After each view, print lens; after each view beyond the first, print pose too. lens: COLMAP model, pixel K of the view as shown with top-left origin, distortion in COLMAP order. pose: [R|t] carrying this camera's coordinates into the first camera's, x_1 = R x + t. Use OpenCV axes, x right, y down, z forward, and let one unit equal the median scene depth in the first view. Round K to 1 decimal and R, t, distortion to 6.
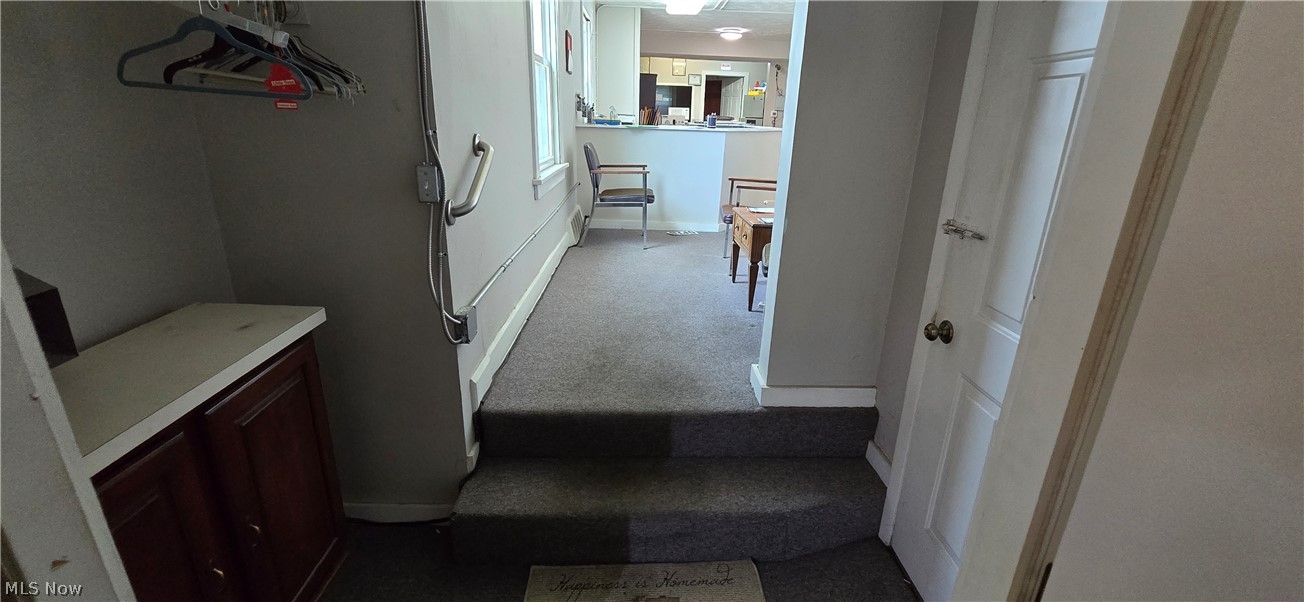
lens RADIAL K [[534.0, 0, 652.0], [0, 534.0, 301.0], [0, 0, 1]] dist [-0.000550, -0.000098]
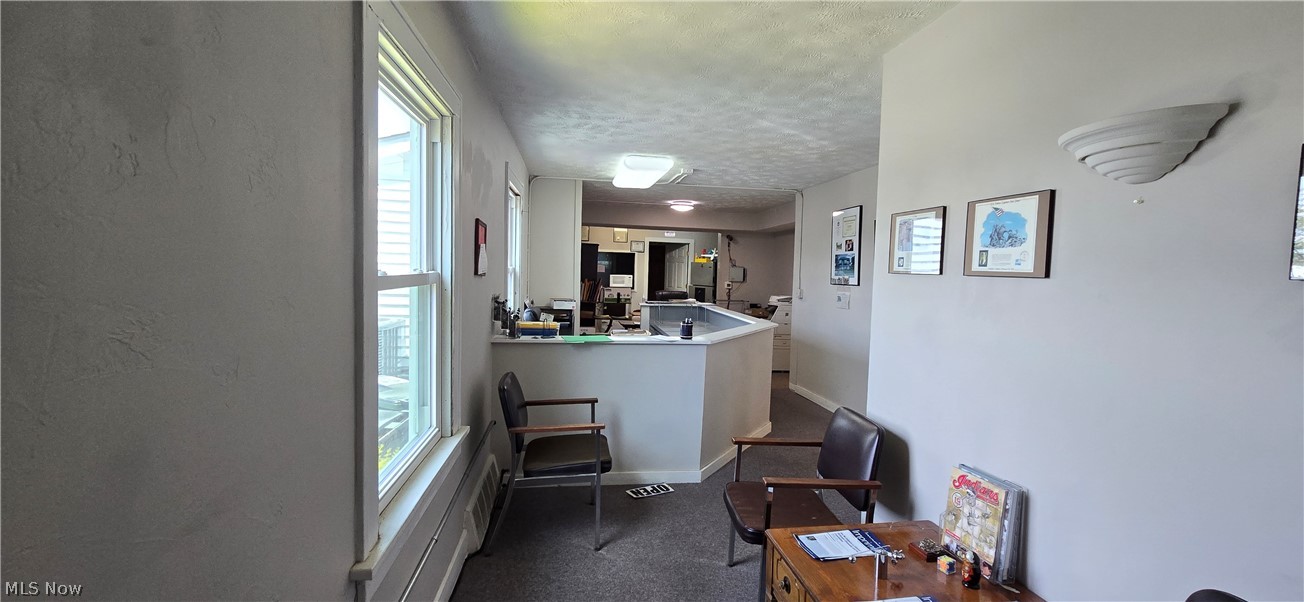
lens RADIAL K [[534.0, 0, 652.0], [0, 534.0, 301.0], [0, 0, 1]] dist [-0.000550, -0.000098]
pose [[0.992588, -0.005907, 0.121382, -0.013972], [0.037465, 0.965041, -0.259408, -0.123779], [-0.115606, 0.262033, 0.958110, 0.199771]]
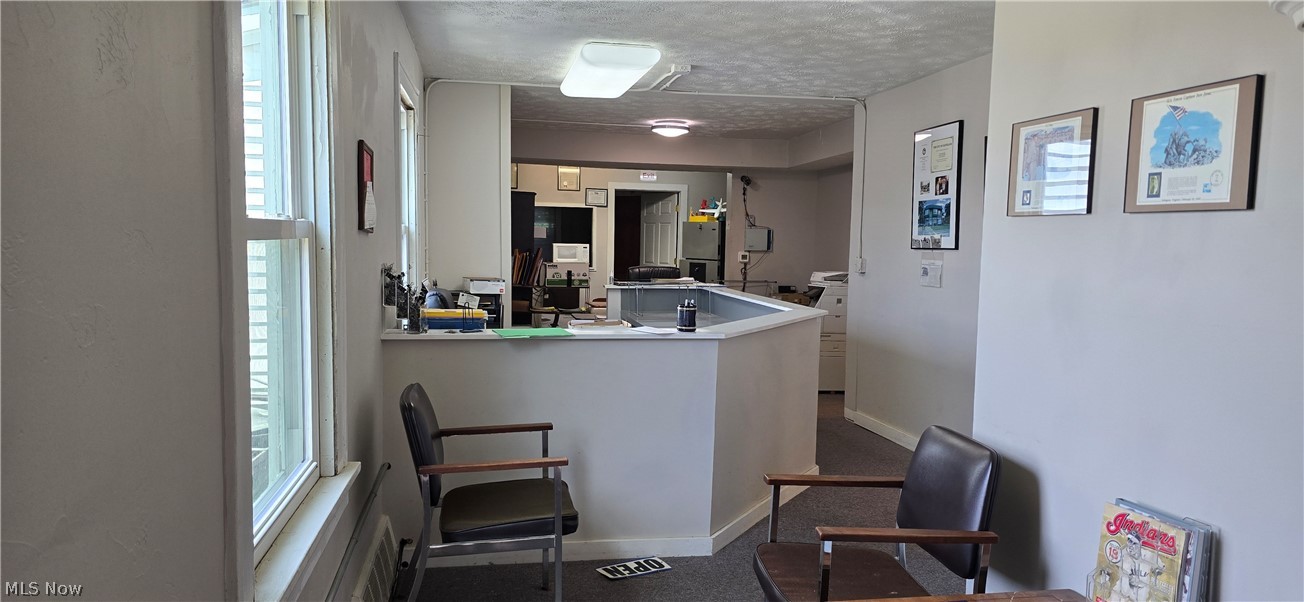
lens RADIAL K [[871.3, 0, 629.2], [0, 871.3, 317.4], [0, 0, 1]] dist [0.077099, -0.068035]
pose [[0.990283, -0.021799, 0.137347, -0.026632], [0.053237, 0.971828, -0.229599, -0.109340], [-0.128472, 0.234679, 0.963546, 0.184822]]
